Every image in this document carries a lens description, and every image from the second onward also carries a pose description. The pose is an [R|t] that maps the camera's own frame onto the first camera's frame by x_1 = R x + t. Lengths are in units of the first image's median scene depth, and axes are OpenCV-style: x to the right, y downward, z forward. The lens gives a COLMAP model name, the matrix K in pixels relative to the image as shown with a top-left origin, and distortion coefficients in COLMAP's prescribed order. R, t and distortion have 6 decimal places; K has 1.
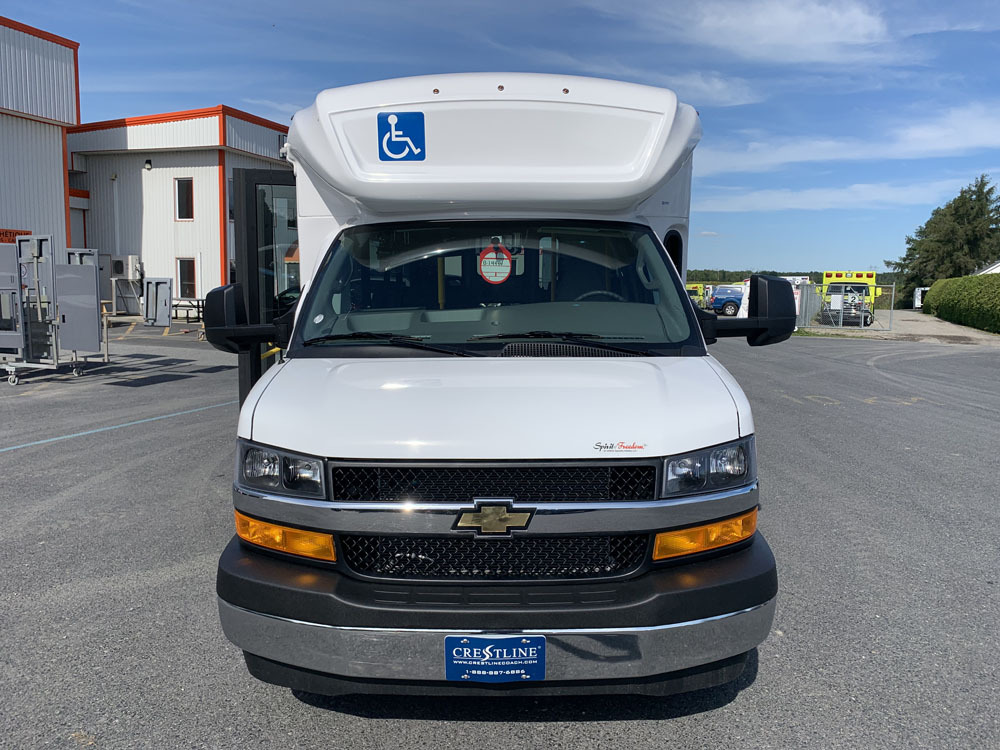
lens RADIAL K [[765.5, 0, 495.2], [0, 765.5, 378.0], [0, 0, 1]] dist [0.052012, -0.065983]
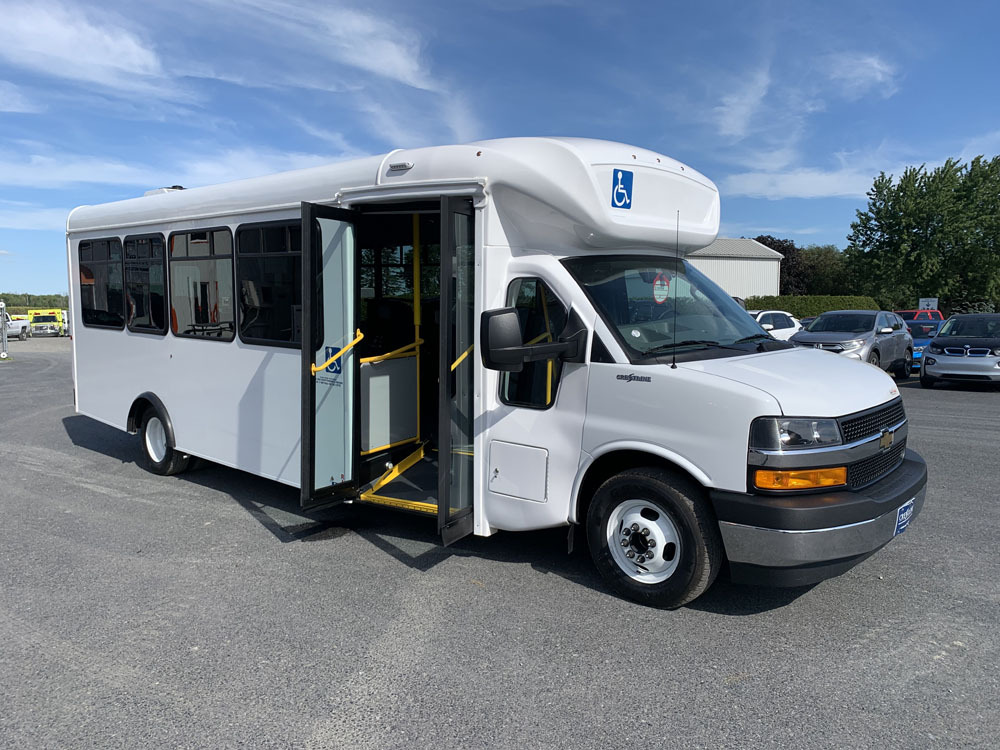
lens RADIAL K [[765.5, 0, 494.6], [0, 765.5, 370.3], [0, 0, 1]] dist [0.052012, -0.065983]
pose [[0.660013, -0.071465, 0.747847, -1.232622], [0.102047, 0.994767, 0.004999, -0.043657], [-0.744291, 0.073016, 0.663852, 0.334750]]
